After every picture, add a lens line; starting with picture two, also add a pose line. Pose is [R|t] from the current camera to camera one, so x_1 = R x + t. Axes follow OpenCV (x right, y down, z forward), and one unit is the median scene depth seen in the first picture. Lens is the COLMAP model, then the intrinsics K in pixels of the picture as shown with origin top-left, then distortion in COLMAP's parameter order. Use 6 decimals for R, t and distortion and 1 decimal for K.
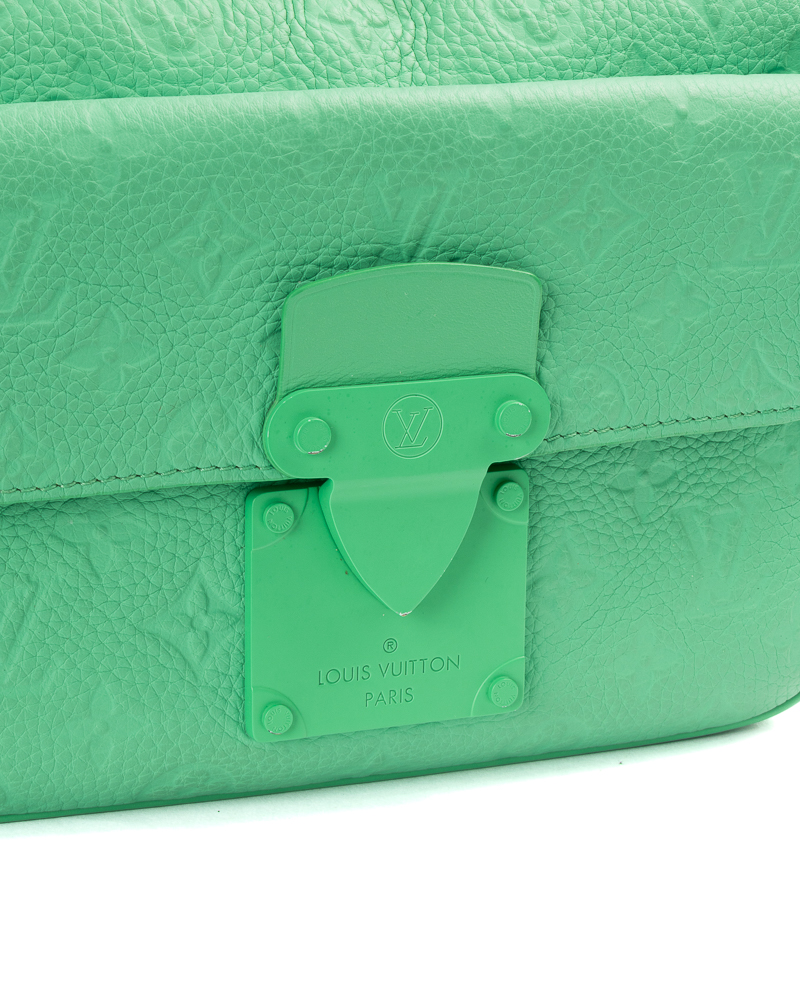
lens RADIAL K [[3130.0, 0, 399.1], [0, 3130.0, 501.3], [0, 0, 1]] dist [-0.044092, 0.000000]
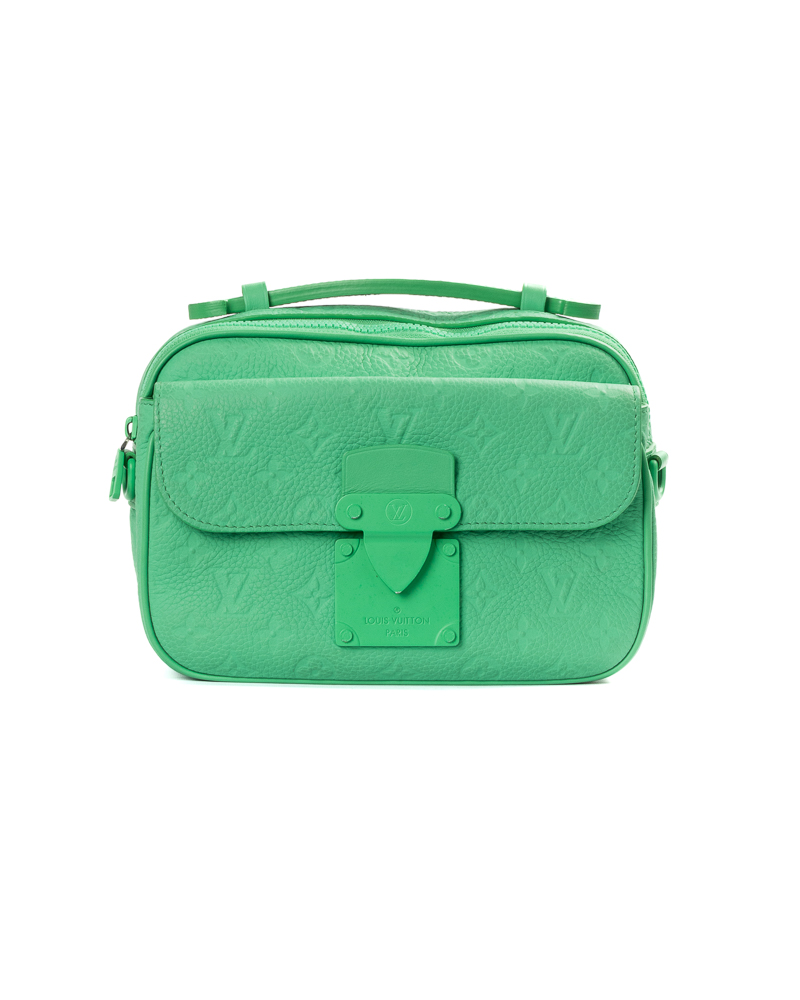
lens RADIAL K [[2441.9, 0, 400.9], [0, 2441.9, 498.9], [0, 0, 1]] dist [0.078503, 0.000000]
pose [[0.943035, -0.009065, -0.332569, 0.643138], [-0.073762, 0.969053, -0.235574, 0.417118], [0.324412, 0.246686, 0.913183, -0.750432]]
